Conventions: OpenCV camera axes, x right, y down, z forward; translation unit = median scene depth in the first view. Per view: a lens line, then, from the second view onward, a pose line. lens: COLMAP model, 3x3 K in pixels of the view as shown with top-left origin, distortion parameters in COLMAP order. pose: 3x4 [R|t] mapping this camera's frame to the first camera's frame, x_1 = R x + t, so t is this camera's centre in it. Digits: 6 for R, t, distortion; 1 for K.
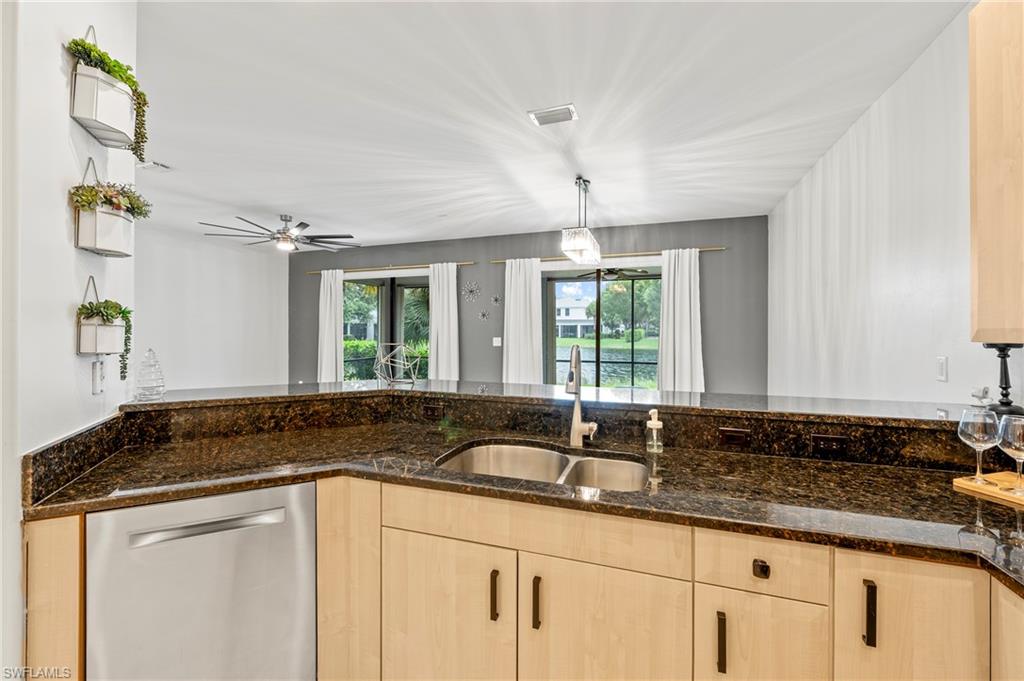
lens RADIAL K [[416.4, 0, 512.6], [0, 416.4, 335.1], [0, 0, 1]] dist [-0.002283, -0.002525]
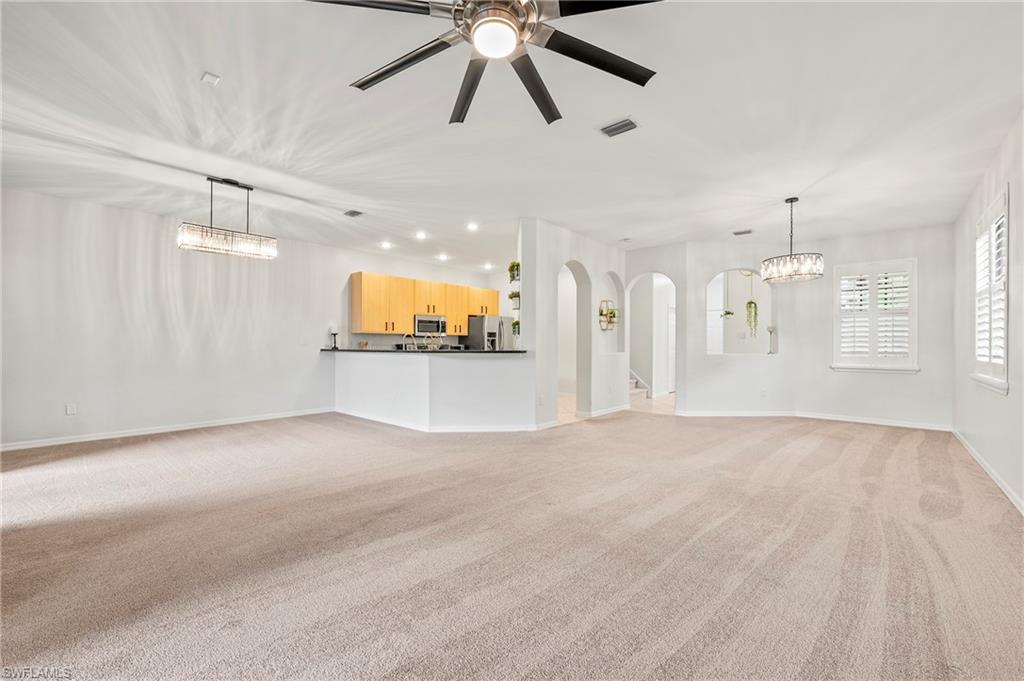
lens RADIAL K [[416.4, 0, 515.5], [0, 416.4, 344.7], [0, 0, 1]] dist [-0.002283, -0.002525]
pose [[-0.924103, -0.002035, 0.382139, -1.047443], [0.001344, 0.999962, 0.008576, 0.045824], [-0.382142, 0.008439, -0.924065, 1.978524]]
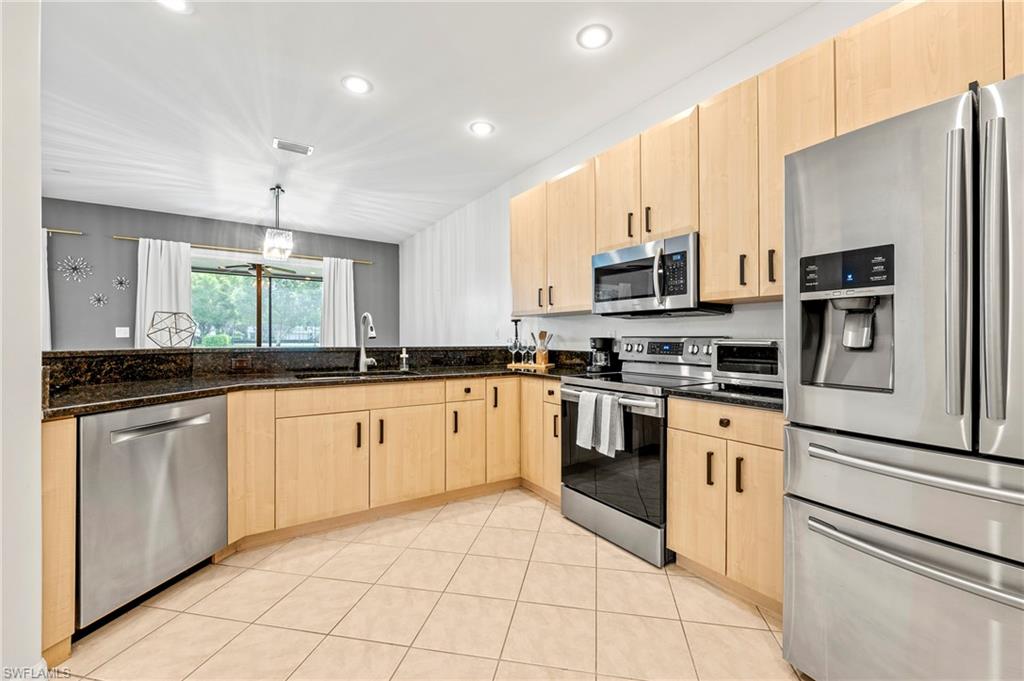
lens RADIAL K [[416.4, 0, 523.0], [0, 416.4, 341.9], [0, 0, 1]] dist [-0.002283, -0.002525]
pose [[0.593387, -0.004453, 0.804905, -0.422451], [0.005953, 0.999982, 0.001144, 0.071377], [-0.804896, 0.004113, 0.593402, -0.282273]]
